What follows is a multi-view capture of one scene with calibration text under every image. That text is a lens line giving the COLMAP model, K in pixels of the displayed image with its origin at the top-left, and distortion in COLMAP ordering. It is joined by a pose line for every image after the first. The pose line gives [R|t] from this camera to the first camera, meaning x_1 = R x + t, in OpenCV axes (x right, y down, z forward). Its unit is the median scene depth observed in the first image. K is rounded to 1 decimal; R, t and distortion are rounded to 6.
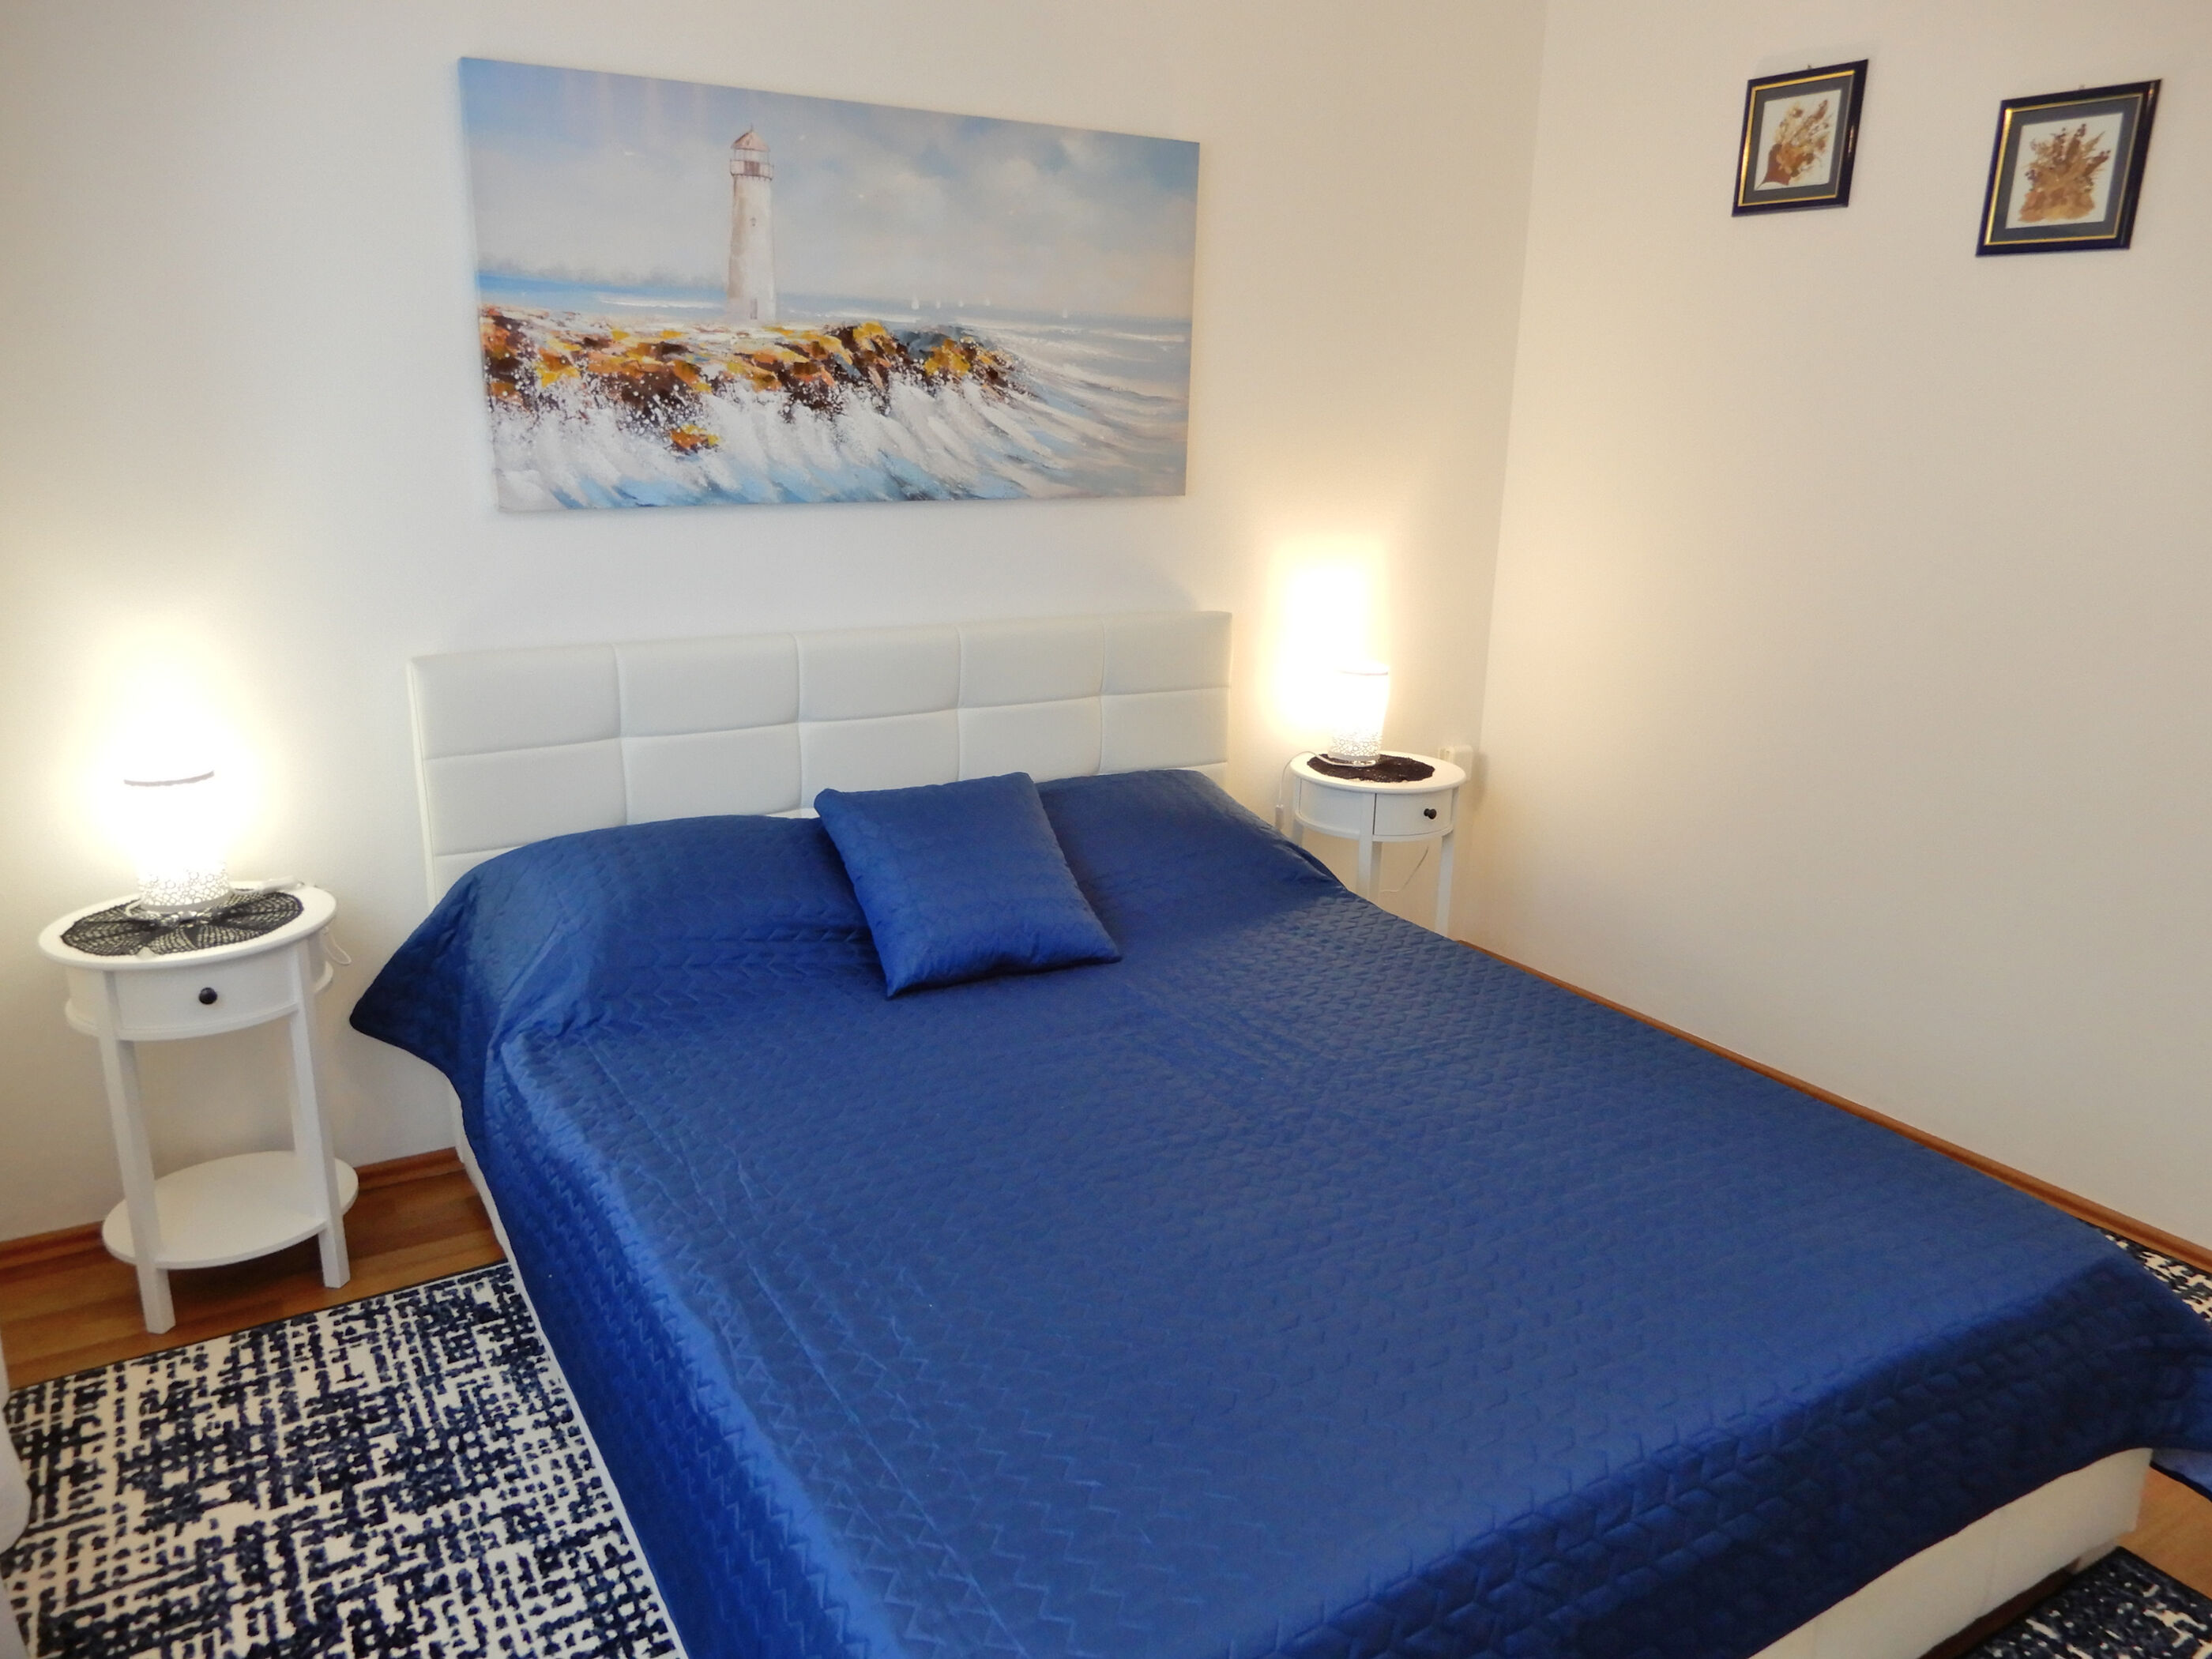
lens RADIAL K [[1568.8, 0, 1106.0], [0, 1568.8, 829.5], [0, 0, 1]] dist [-0.000377, 0.004588]
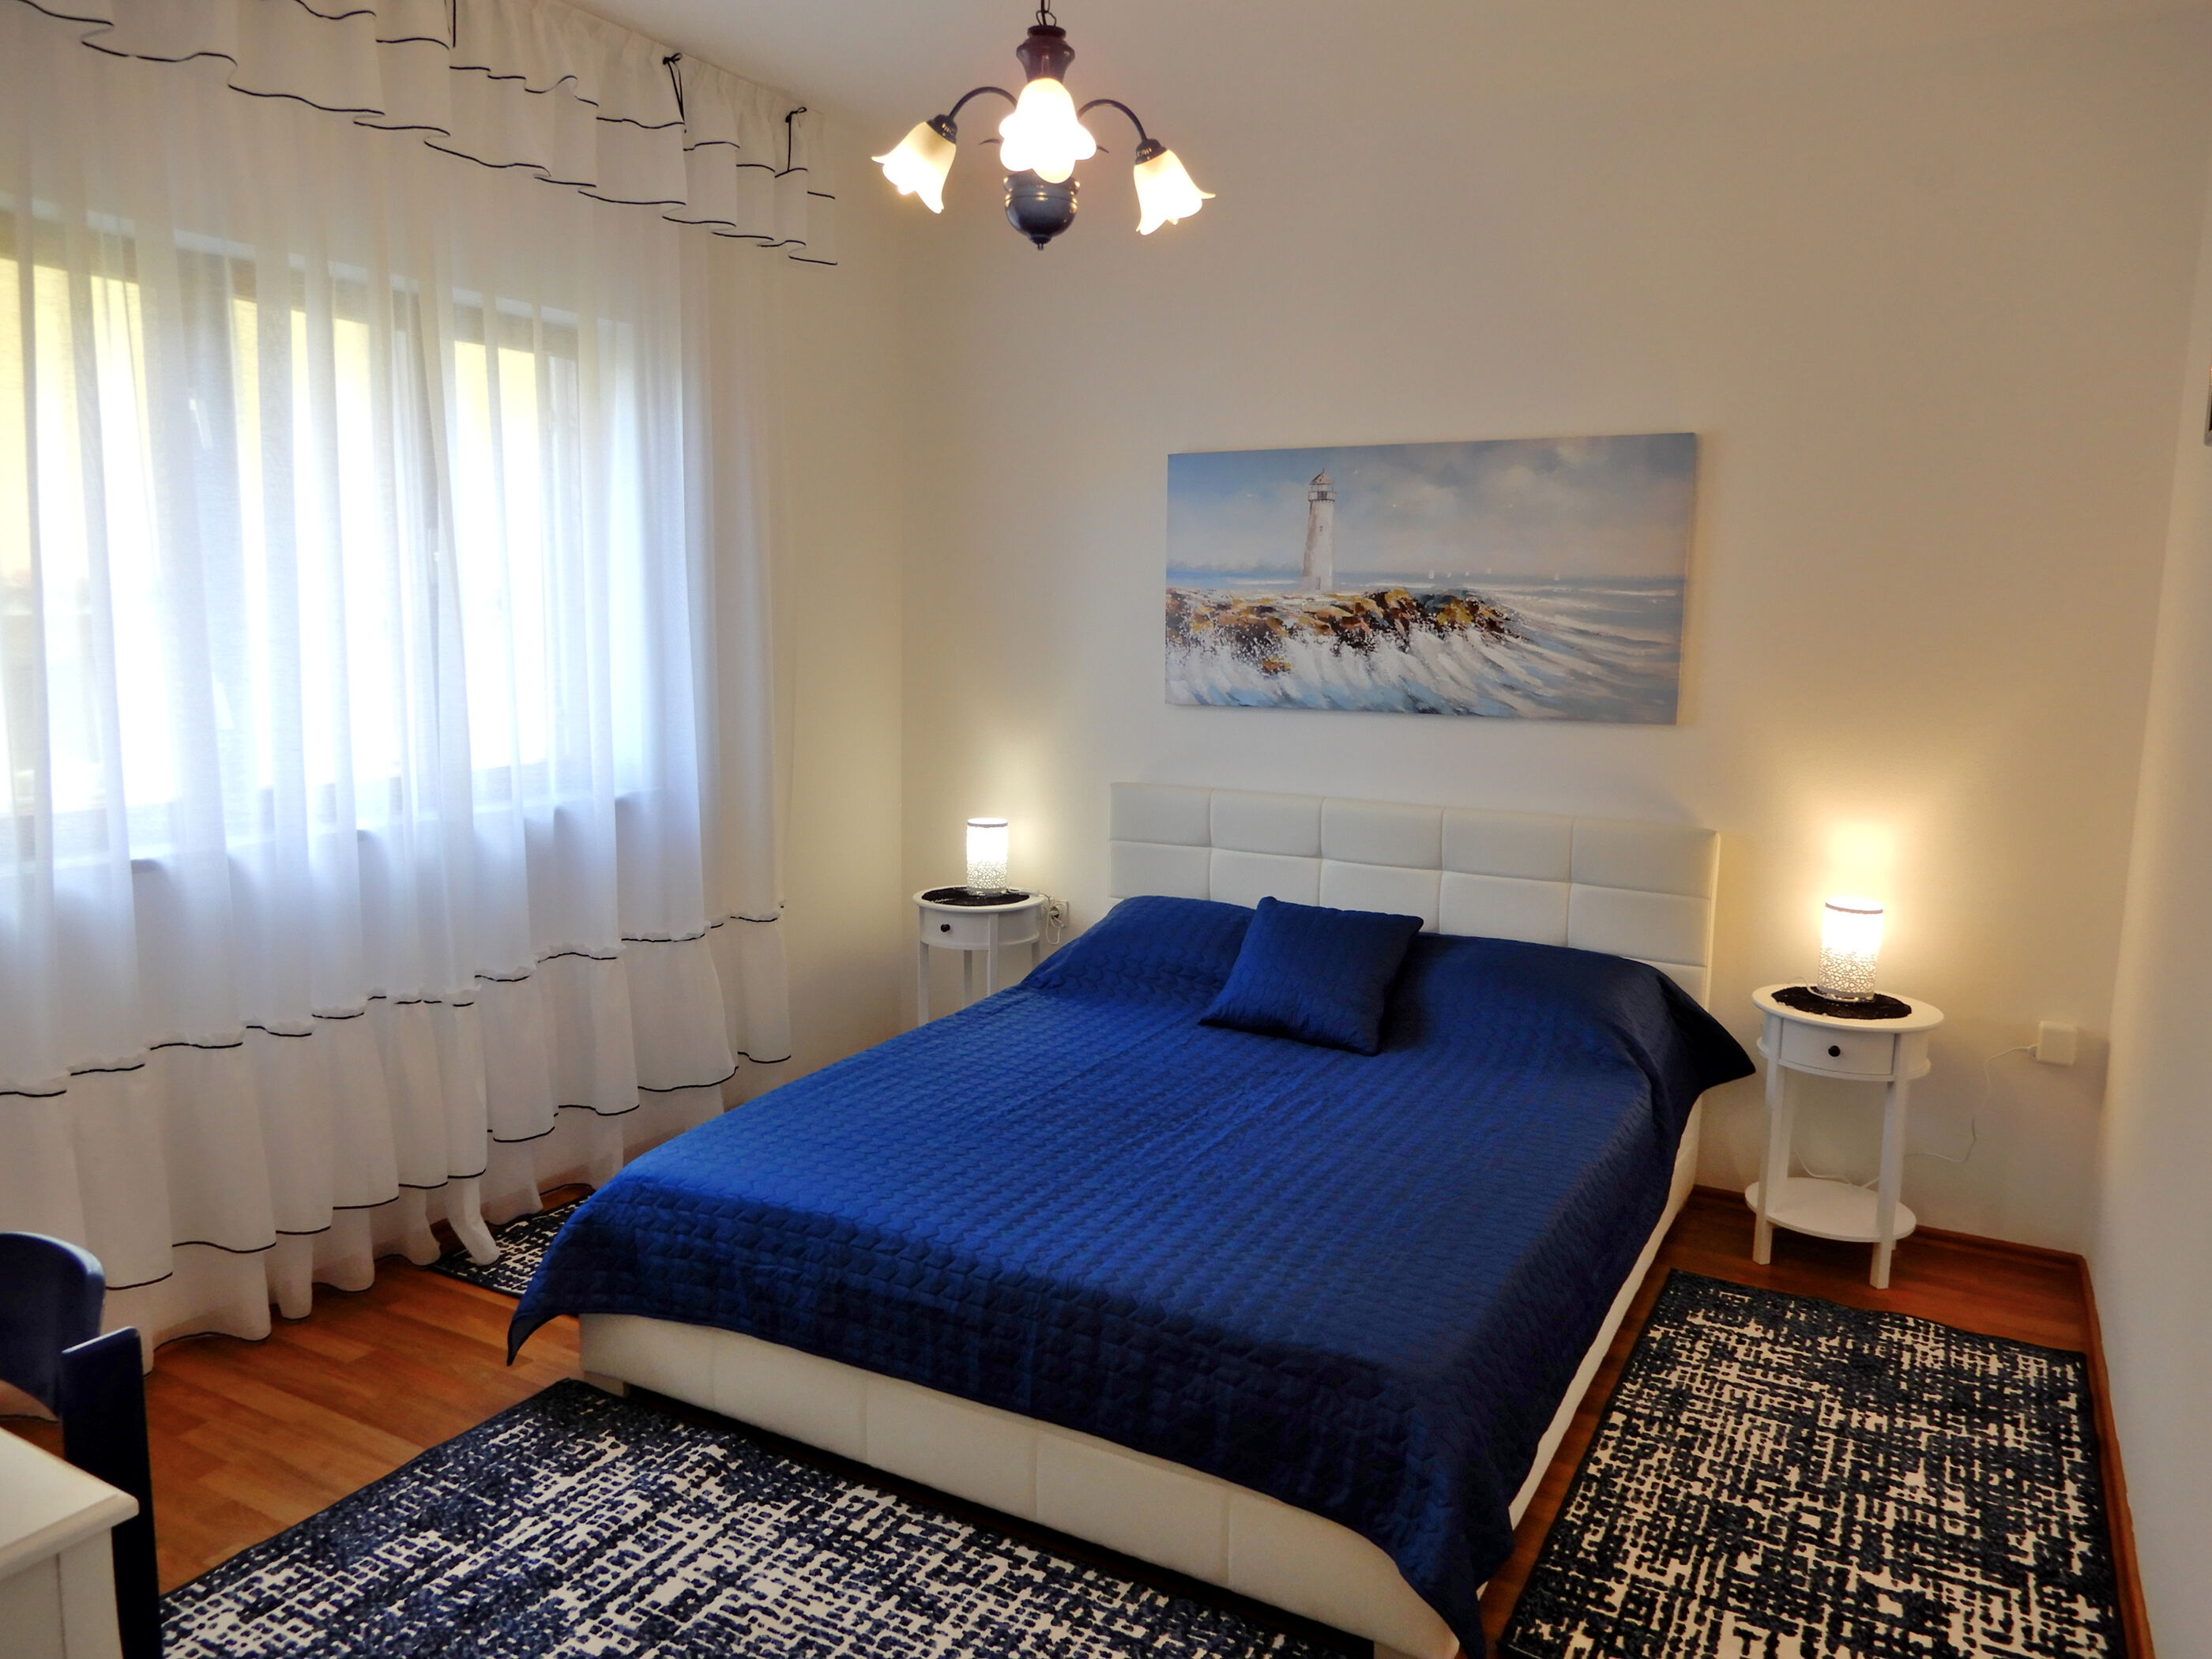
lens RADIAL K [[1568.8, 0, 1106.0], [0, 1568.8, 829.5], [0, 0, 1]] dist [-0.000377, 0.004588]
pose [[0.498796, 0.109157, -0.859818, 0.961485], [-0.234689, 0.971987, -0.012750, -0.029983], [0.834340, 0.208149, 0.510441, 0.095248]]
